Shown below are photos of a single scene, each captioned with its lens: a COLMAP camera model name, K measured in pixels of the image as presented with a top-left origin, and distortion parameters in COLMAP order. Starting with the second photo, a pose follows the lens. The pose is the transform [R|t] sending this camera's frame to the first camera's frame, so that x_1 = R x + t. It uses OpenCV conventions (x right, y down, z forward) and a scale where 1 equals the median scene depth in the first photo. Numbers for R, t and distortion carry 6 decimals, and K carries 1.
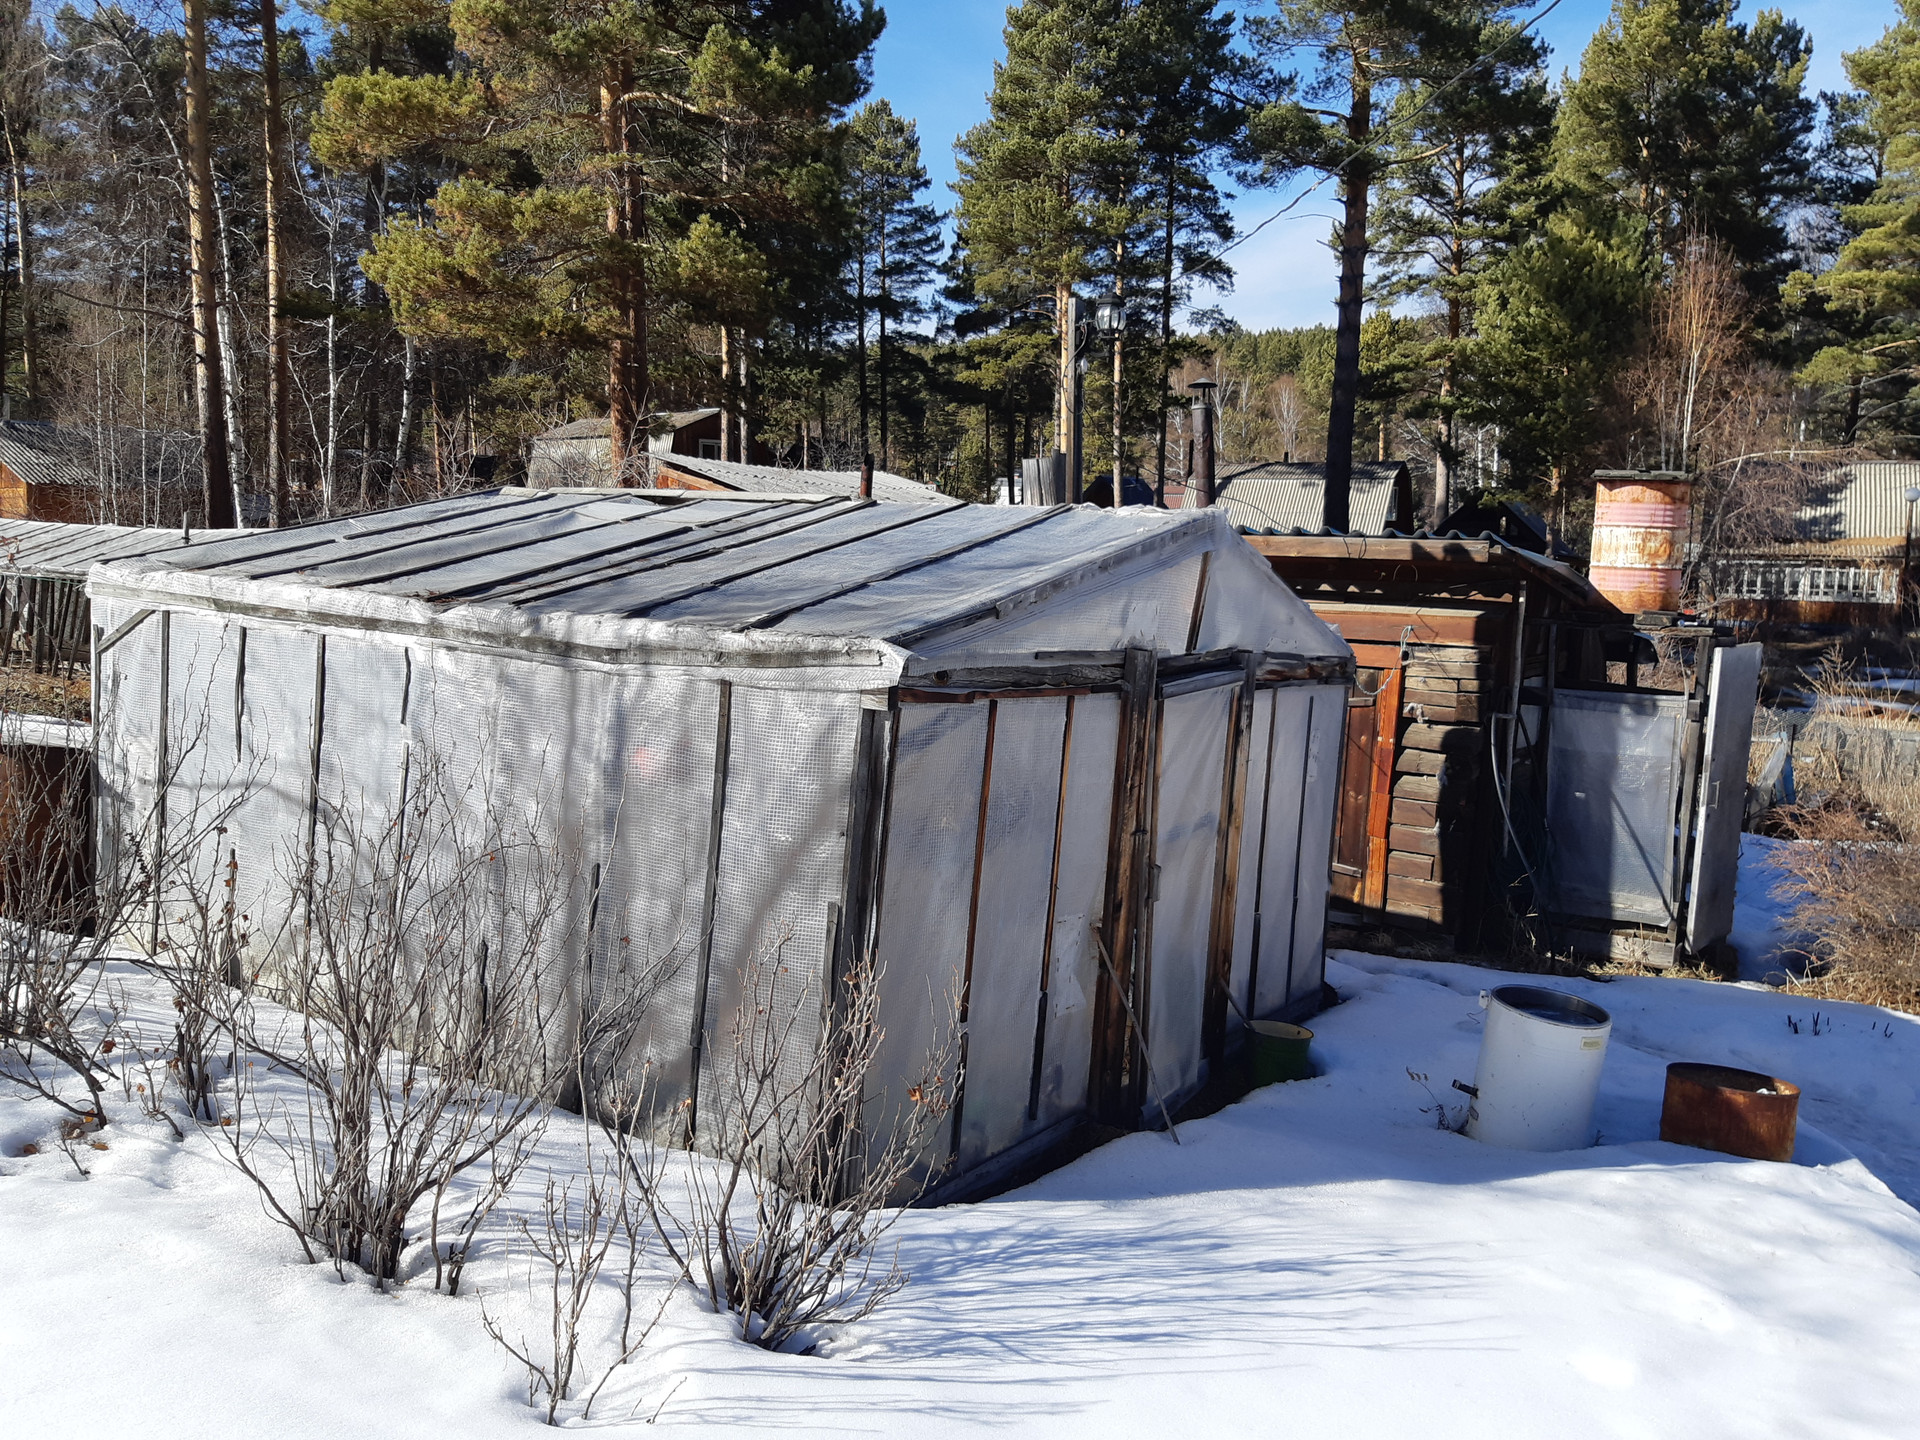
lens RADIAL K [[1507.2, 0, 952.9], [0, 1507.2, 697.5], [0, 0, 1]] dist [0.067265, -0.118684]
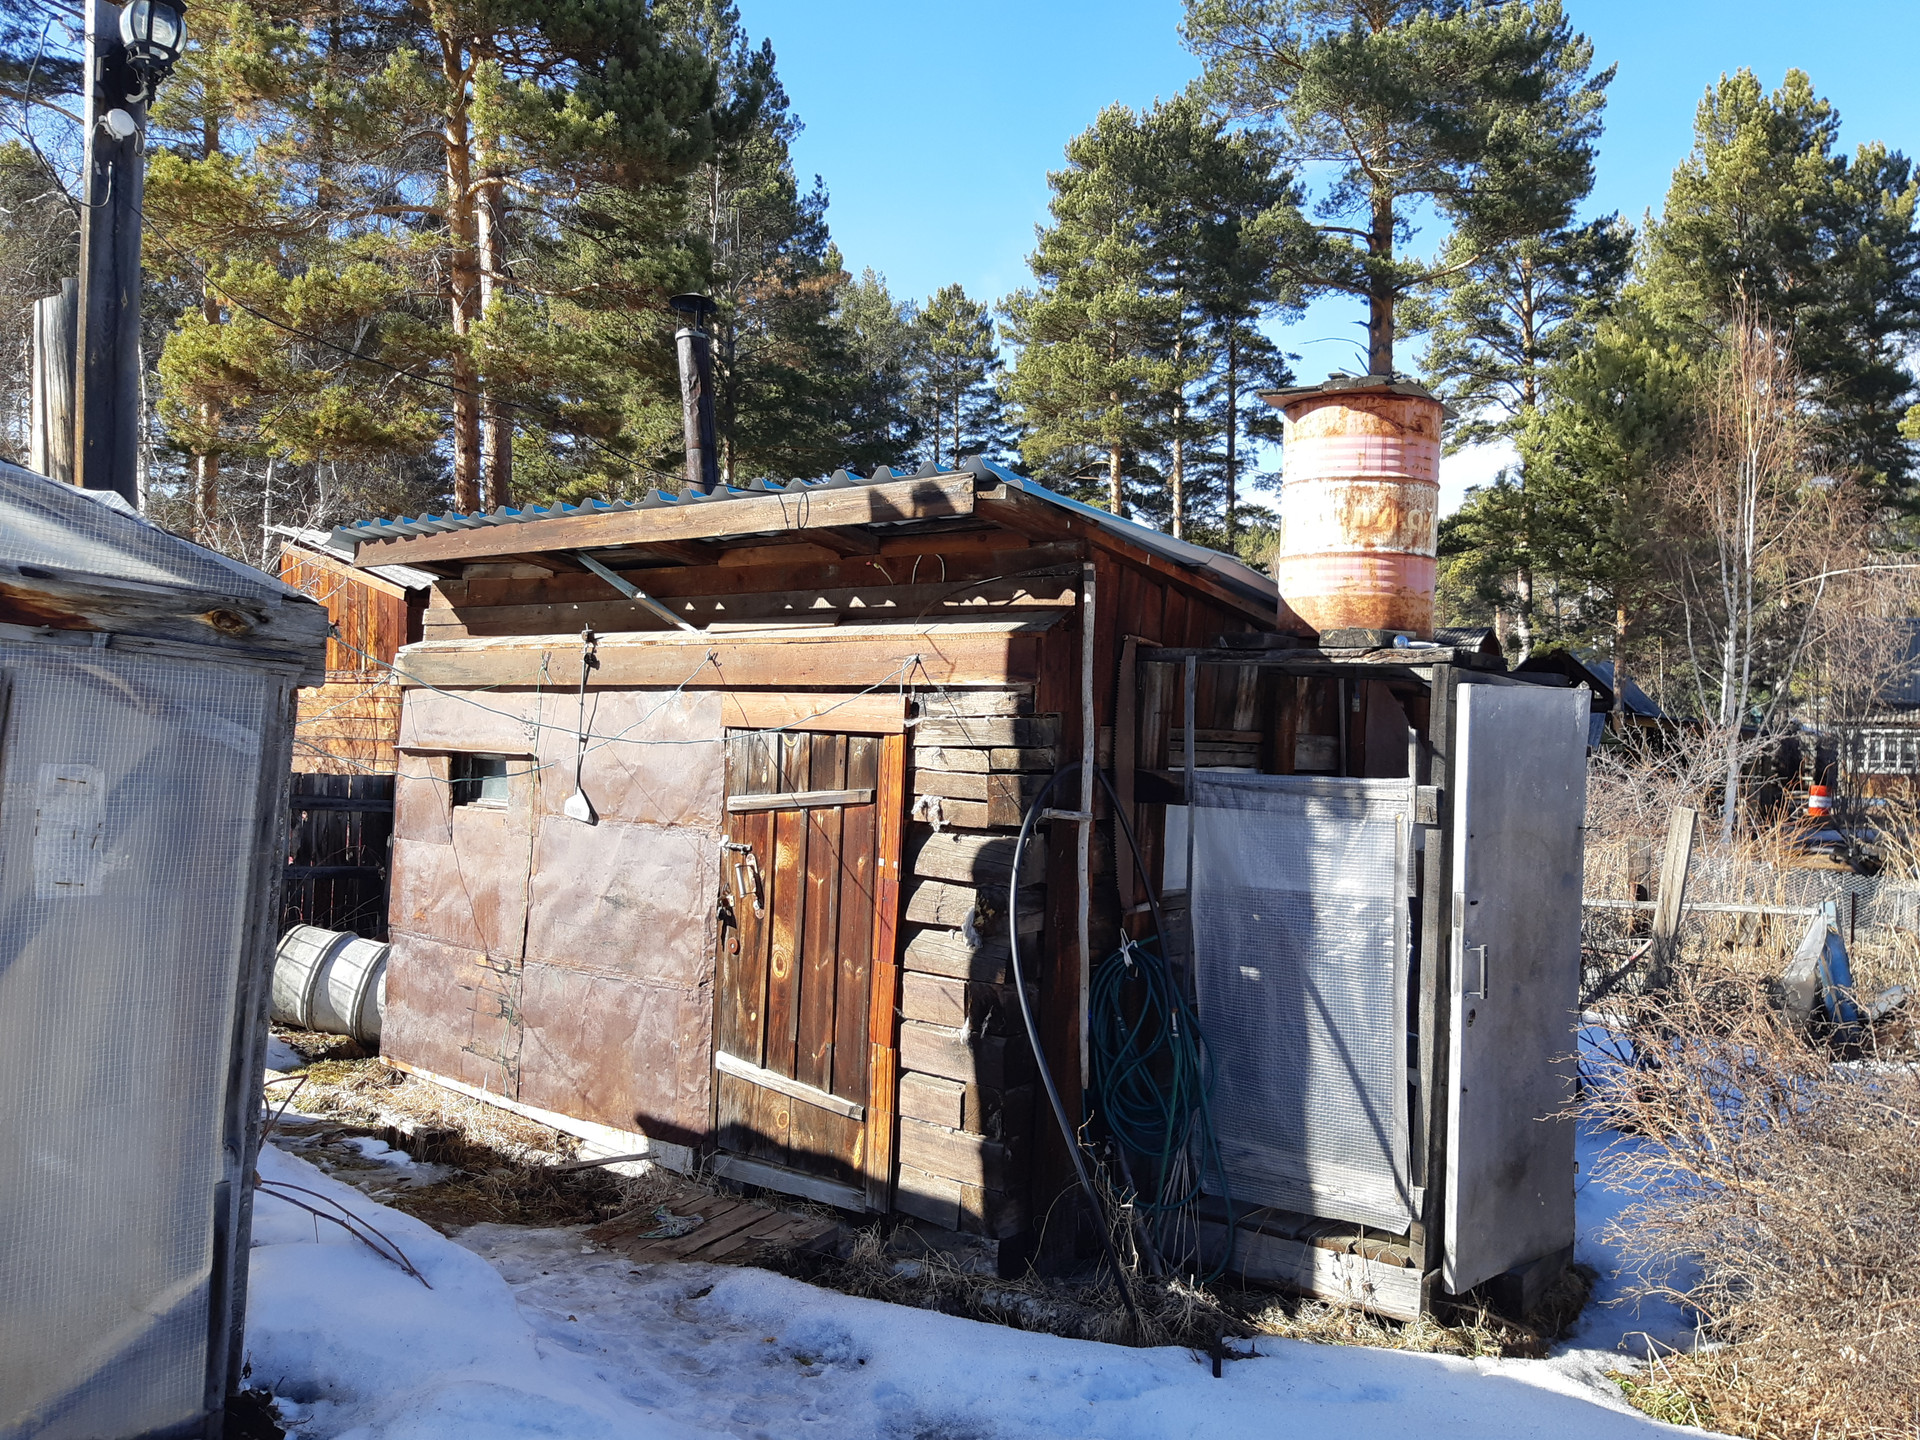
lens RADIAL K [[1494.6, 0, 963.7], [0, 1494.6, 698.9], [0, 0, 1]] dist [0.077770, -0.142527]
pose [[0.995696, -0.005435, -0.092519, 0.106786], [-0.006702, 0.991444, -0.130360, 0.011470], [0.092435, 0.130419, 0.987141, 0.134072]]
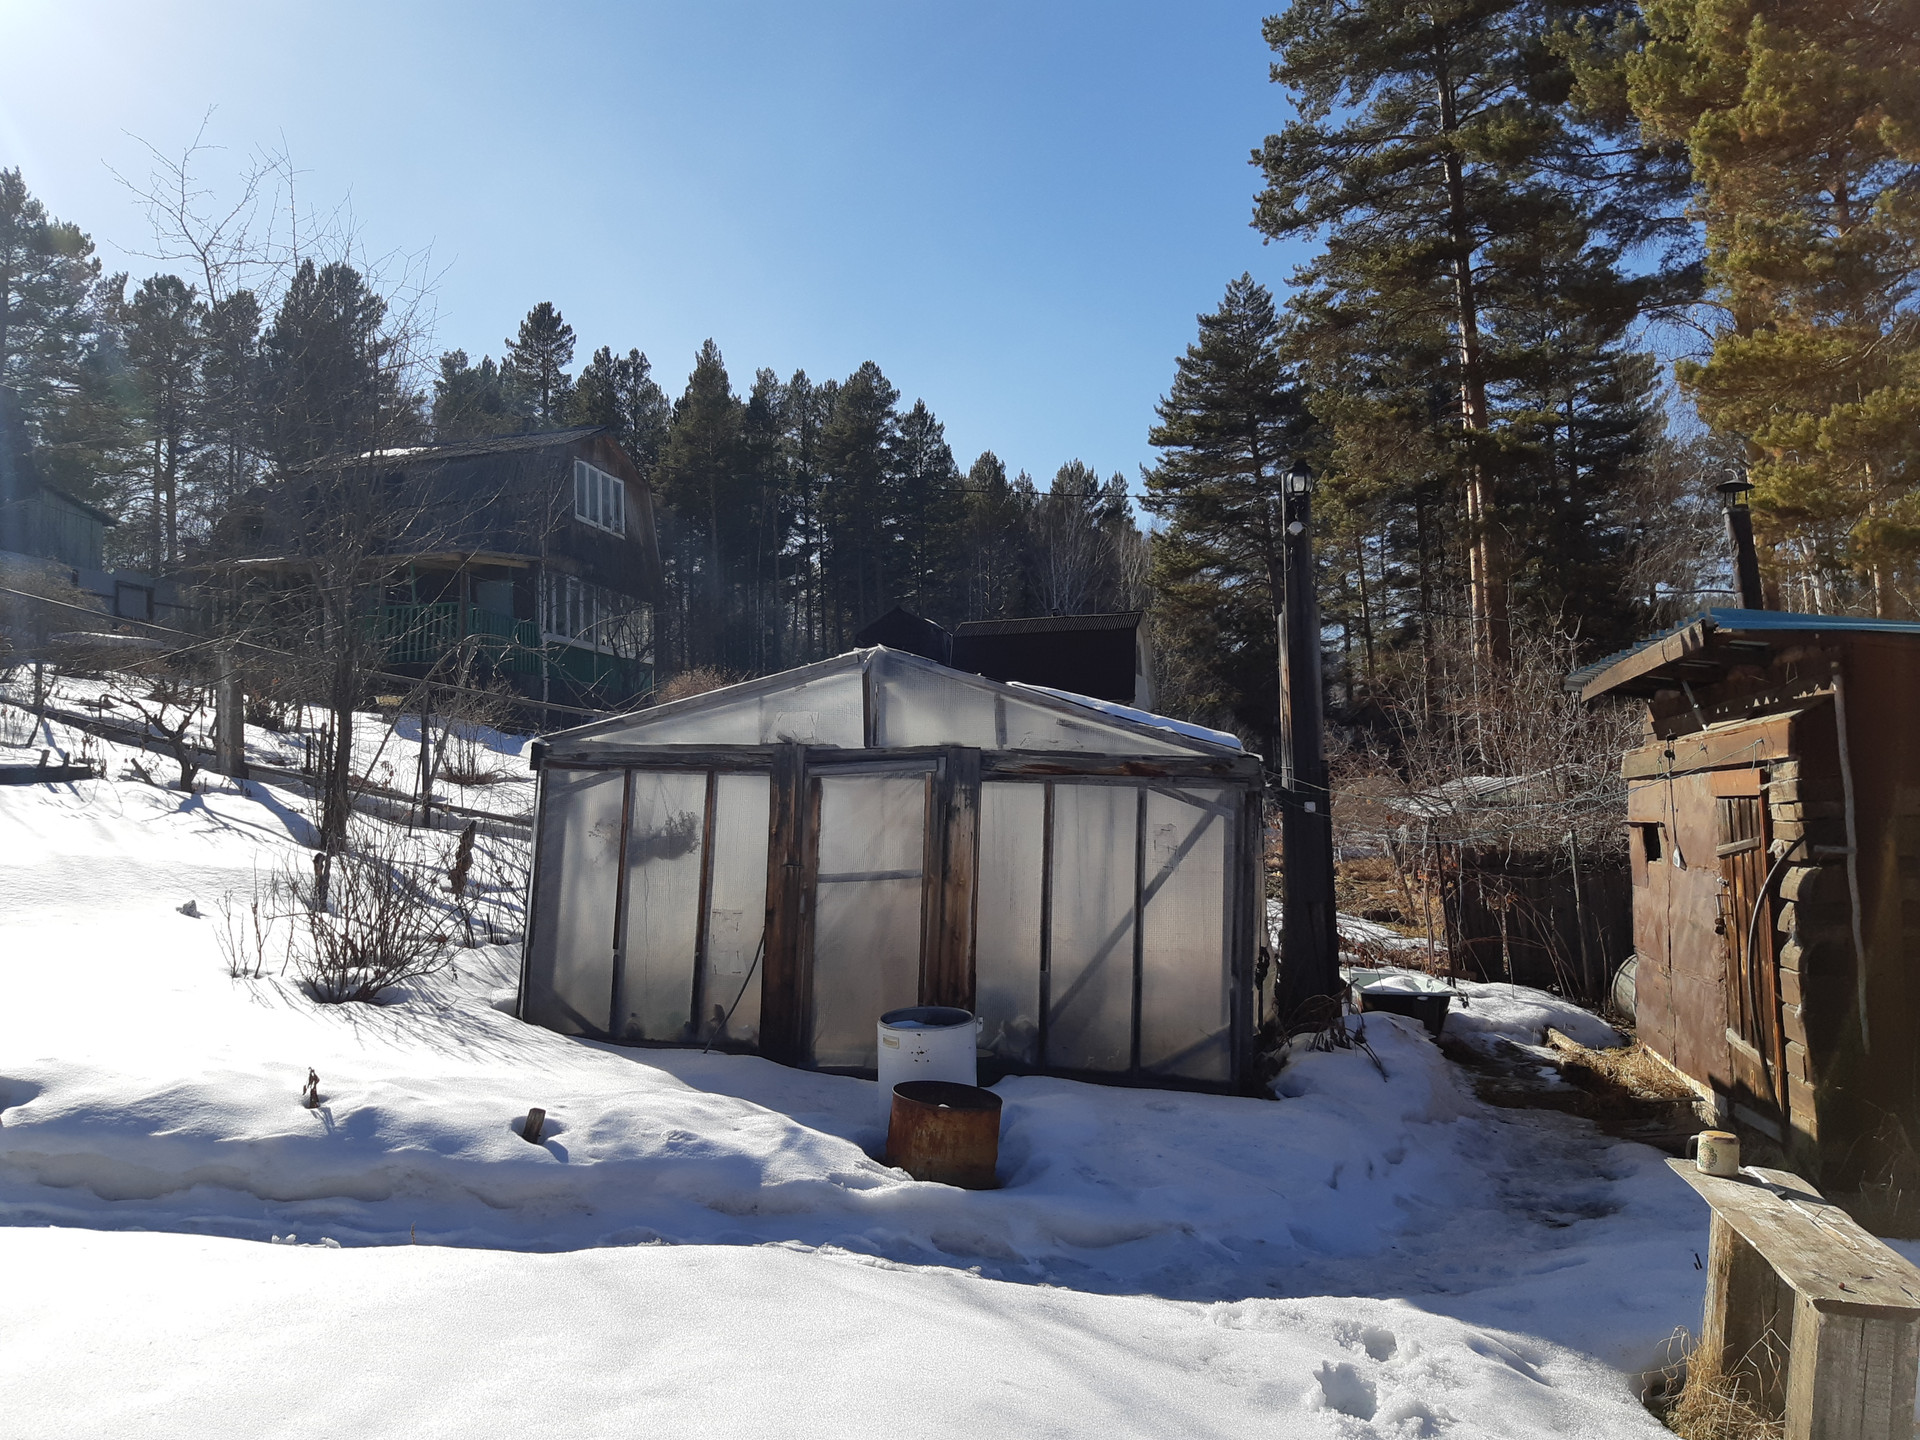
lens RADIAL K [[1494.6, 0, 963.7], [0, 1494.6, 698.9], [0, 0, 1]] dist [0.077770, -0.142527]
pose [[0.351110, -0.113793, -0.929394, 0.253853], [-0.070120, 0.986605, -0.147288, 0.021669], [0.933705, 0.116883, 0.338428, 0.102675]]
